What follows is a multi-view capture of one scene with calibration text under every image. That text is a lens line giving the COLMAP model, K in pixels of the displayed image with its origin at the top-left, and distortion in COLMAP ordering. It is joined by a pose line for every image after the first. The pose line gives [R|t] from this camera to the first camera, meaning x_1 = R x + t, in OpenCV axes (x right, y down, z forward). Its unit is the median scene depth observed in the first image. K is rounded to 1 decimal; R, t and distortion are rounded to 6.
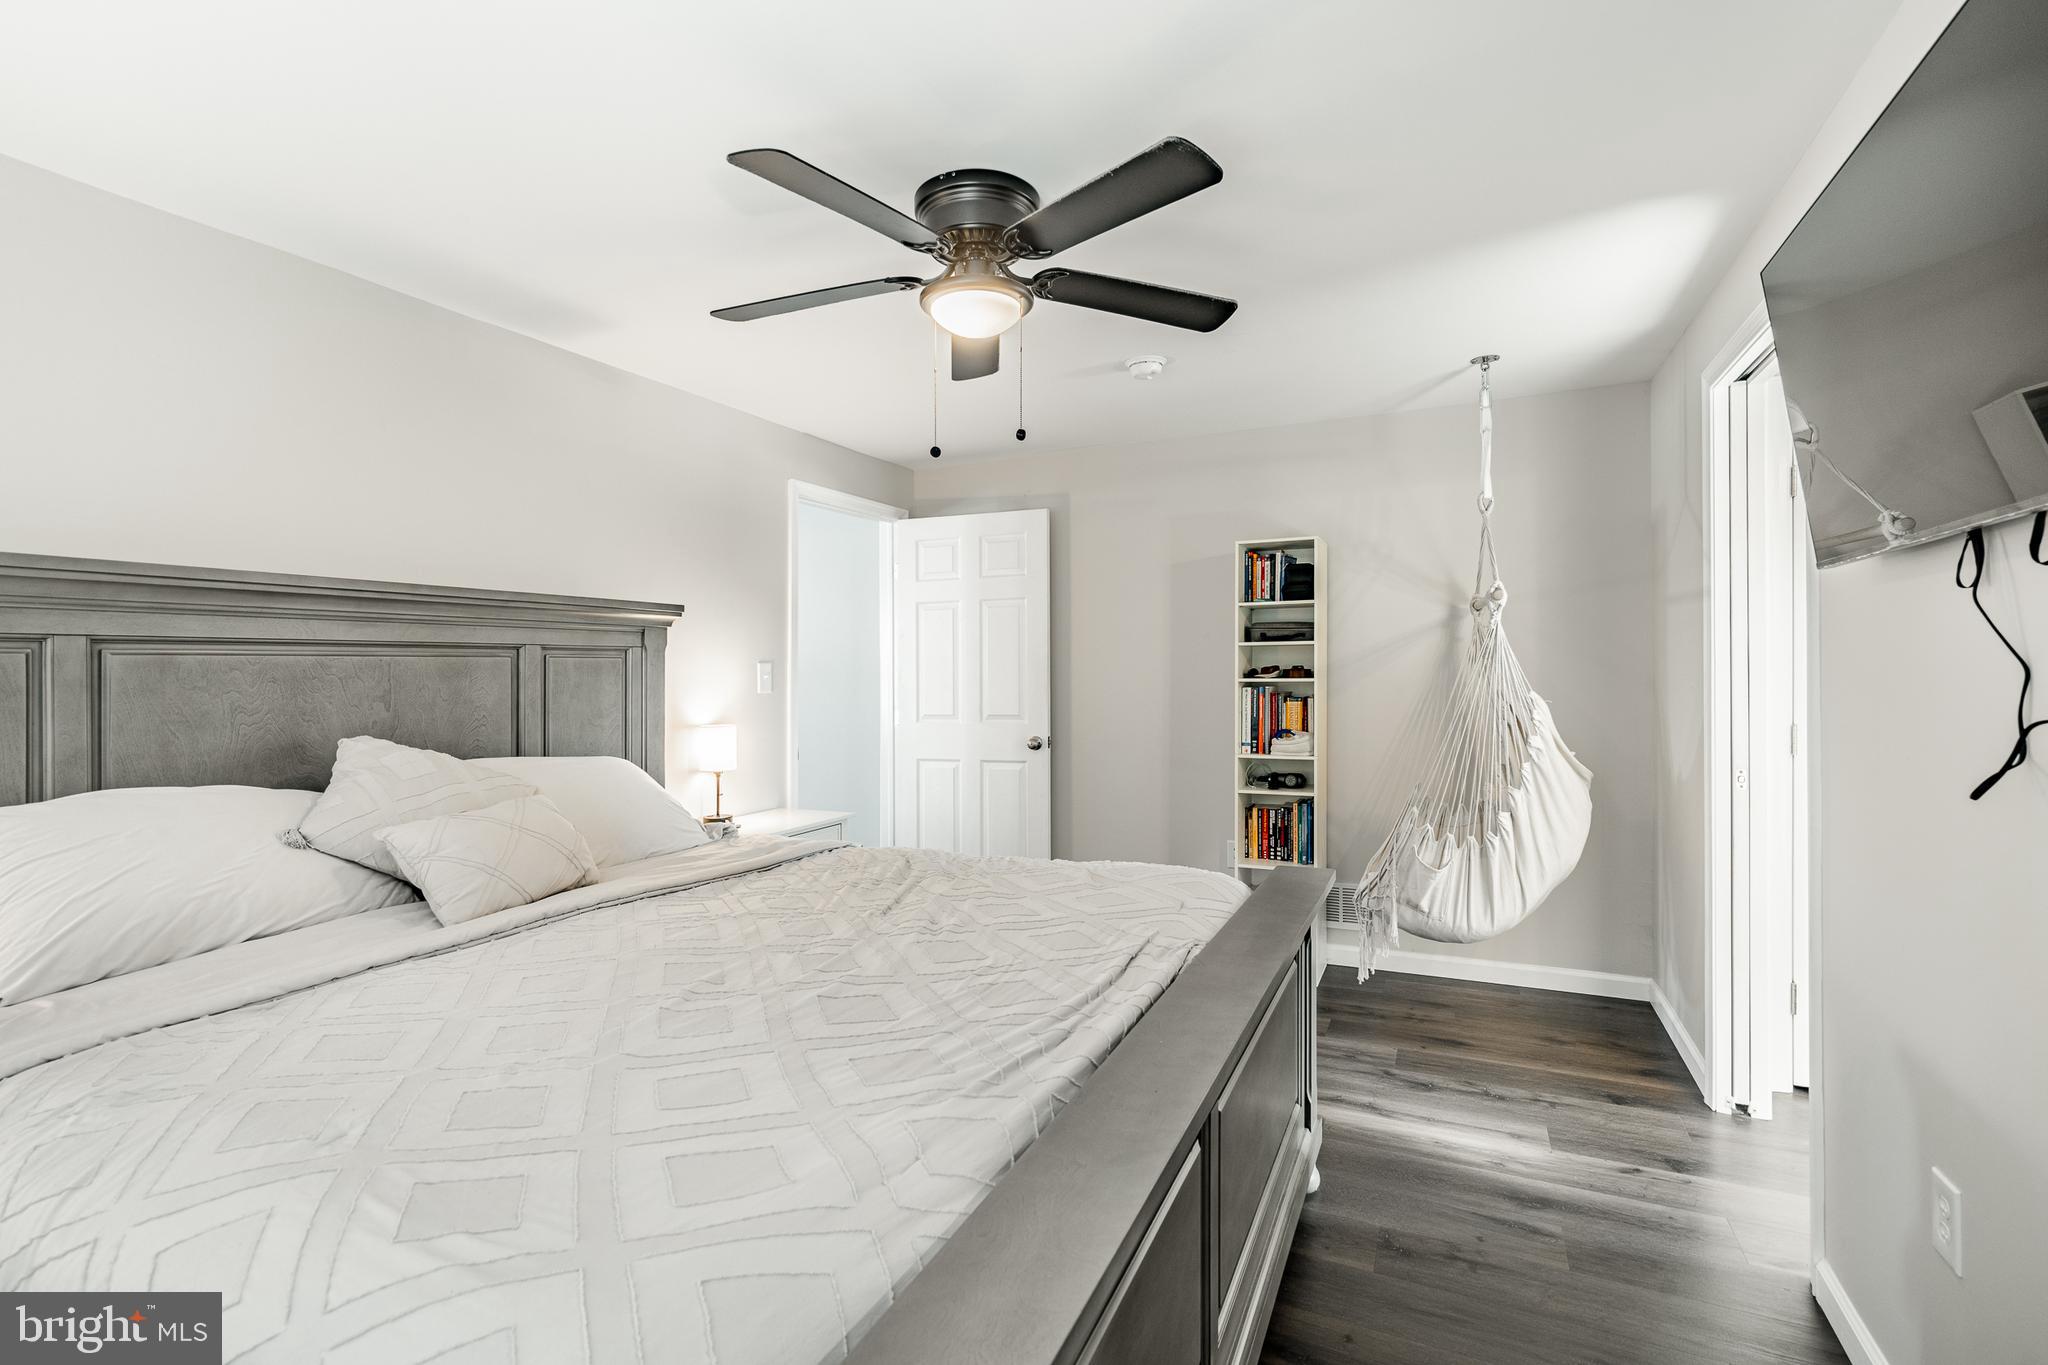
lens RADIAL K [[932.8, 0, 1025.4], [0, 932.8, 666.9], [0, 0, 1]] dist [-0.000470, 0.000389]
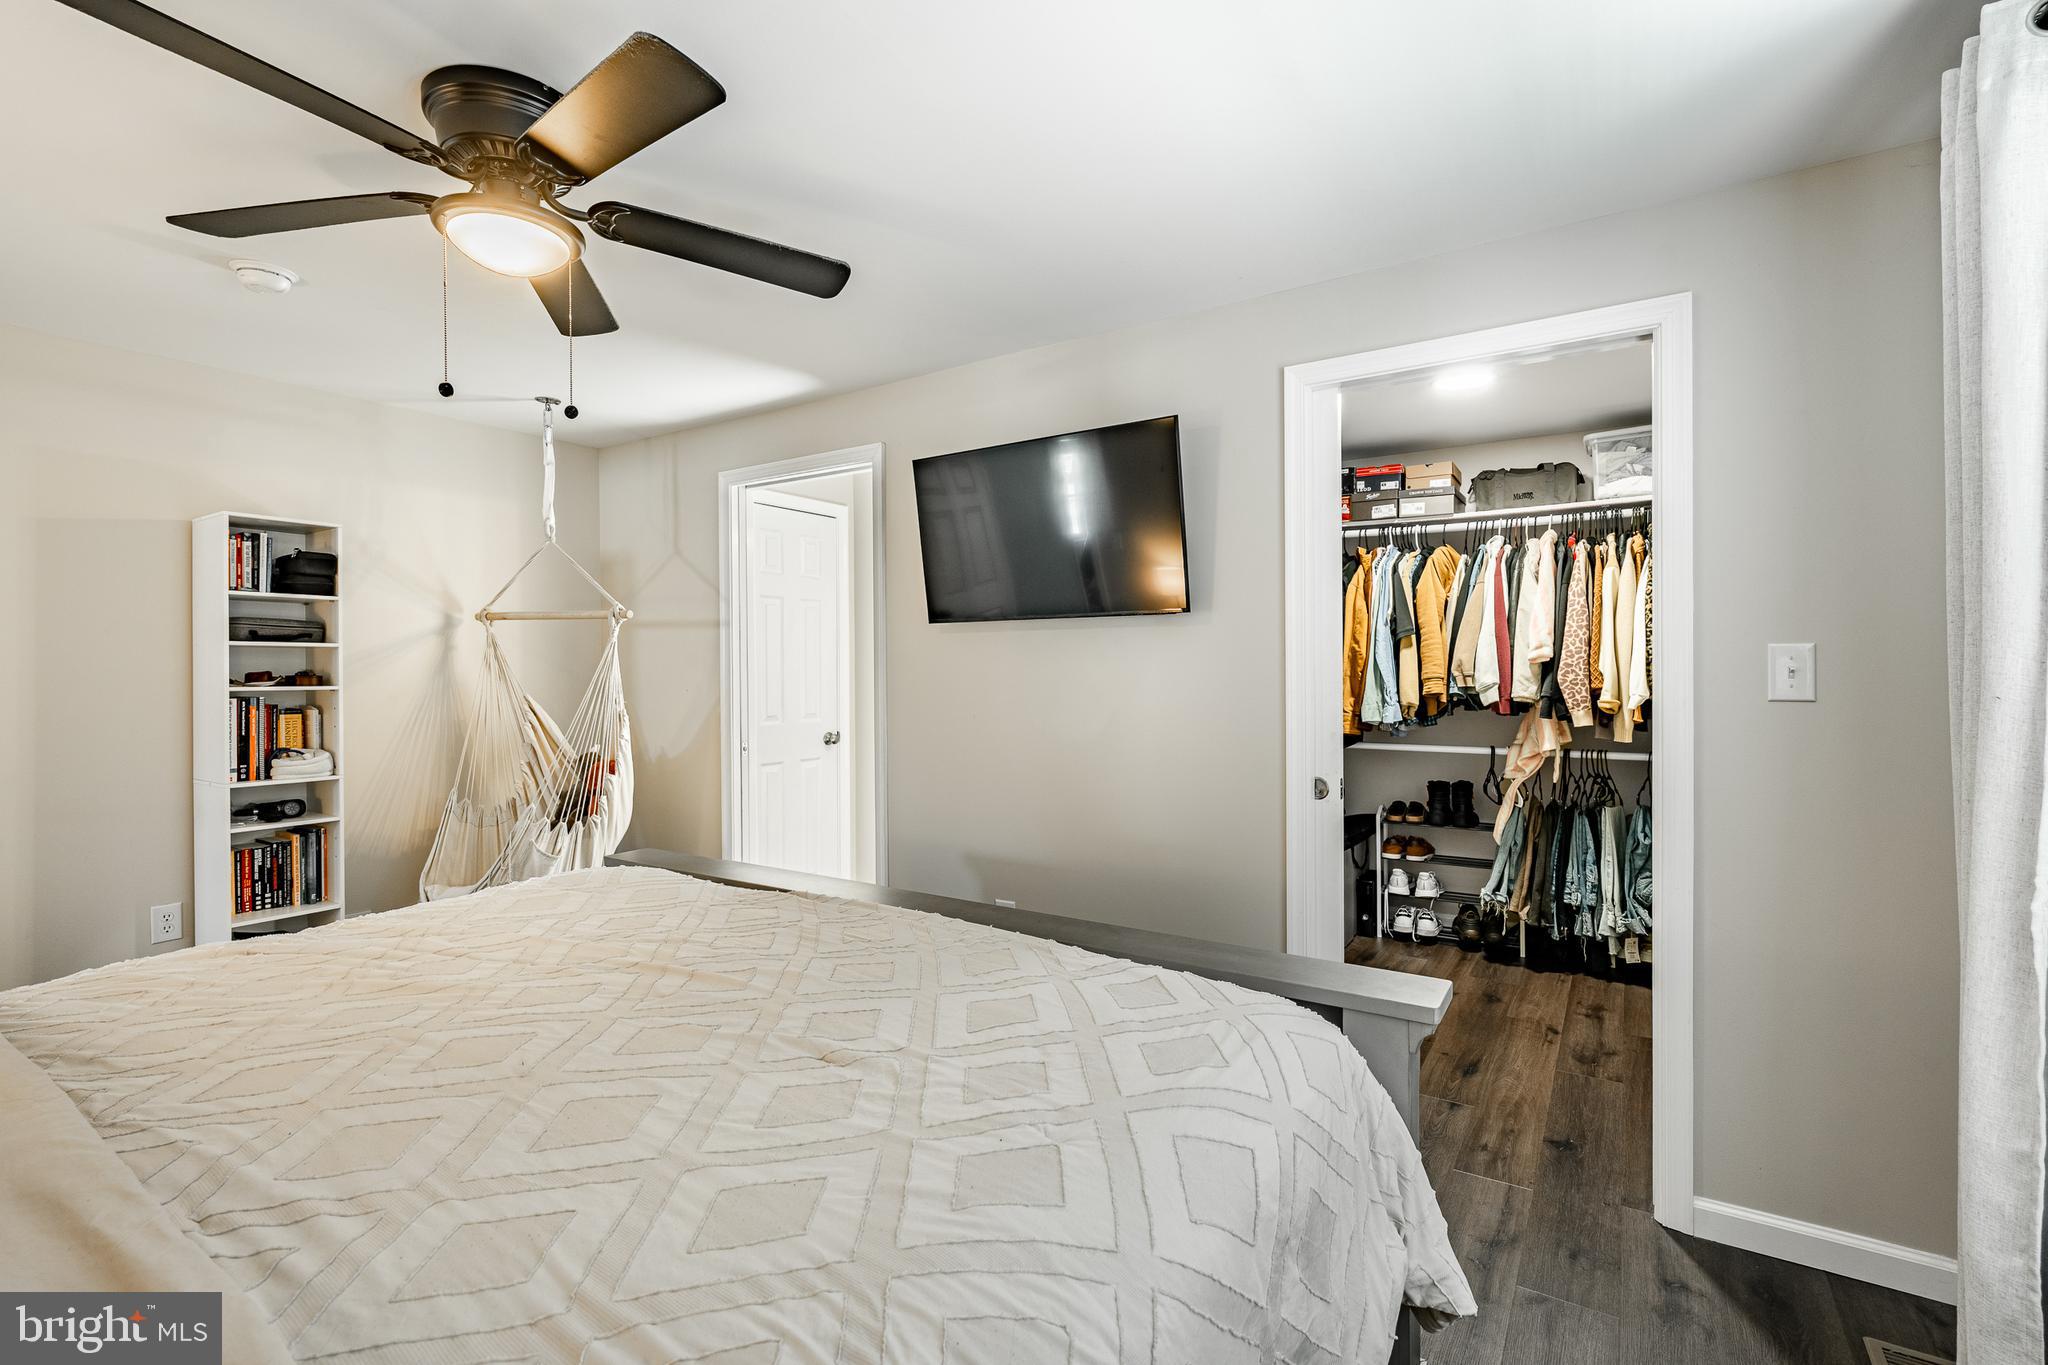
lens RADIAL K [[916.5, 0, 1024.0], [0, 916.5, 682.5], [0, 0, 1]] dist [-0.004831, 0.000039]
pose [[0.145070, -0.000085, 0.989421, -0.483800], [0.000183, 1.000000, 0.000059, 0.009610], [-0.989421, 0.000173, 0.145070, 0.256658]]
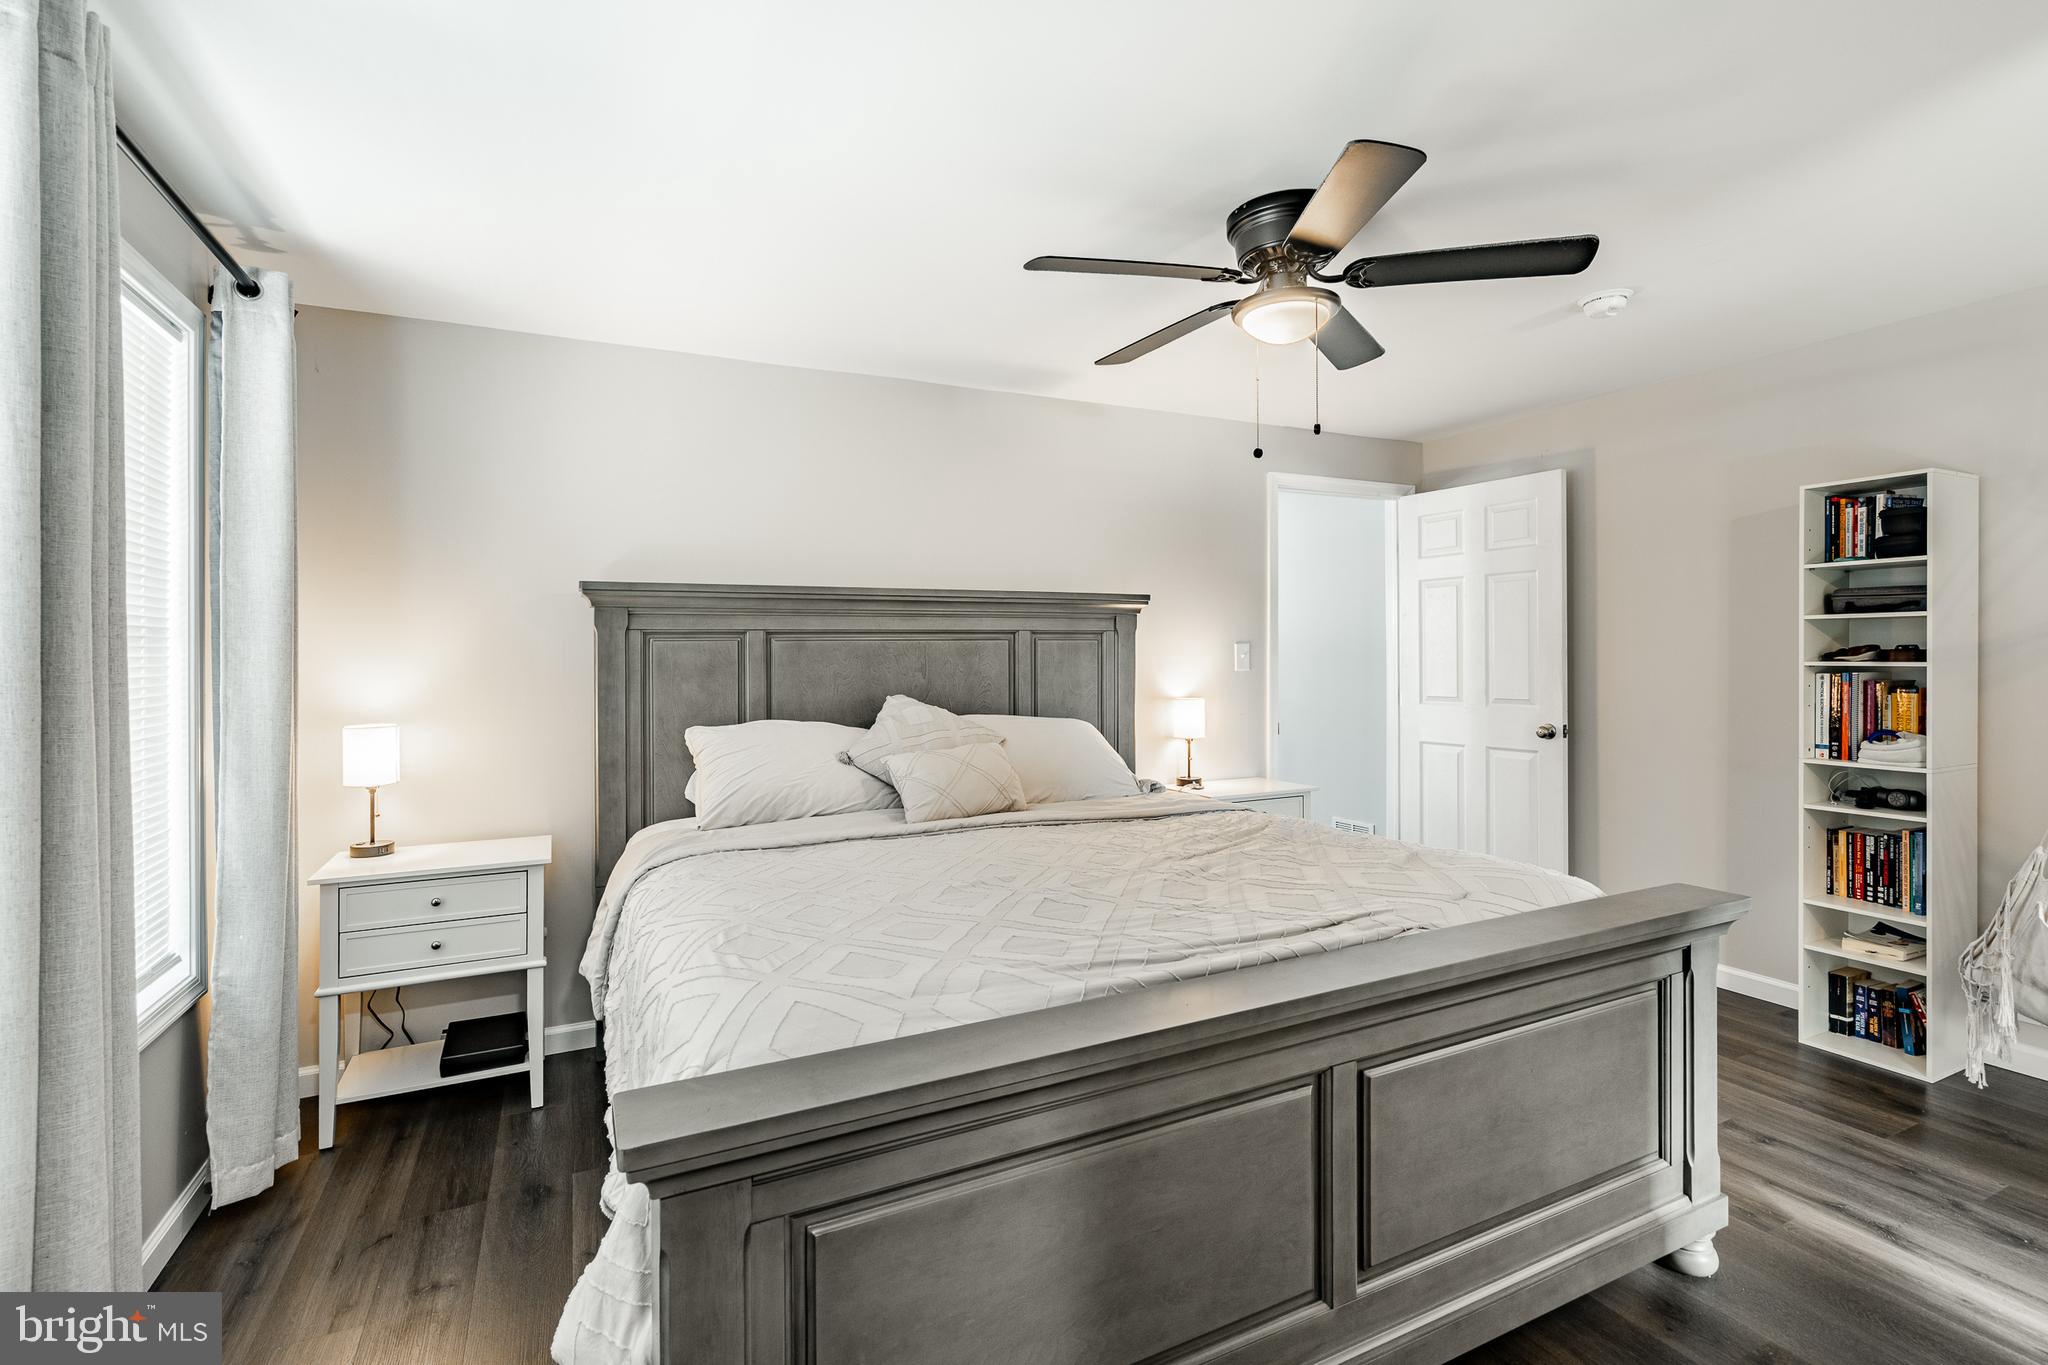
lens RADIAL K [[943.1, 0, 1030.8], [0, 943.1, 645.7], [0, 0, 1]] dist [-0.000077, 0.001056]
pose [[0.780021, -0.001330, -0.625752, 0.242609], [0.001650, 0.999999, -0.000068, -0.001857], [0.625751, -0.000980, 0.780022, -0.022629]]
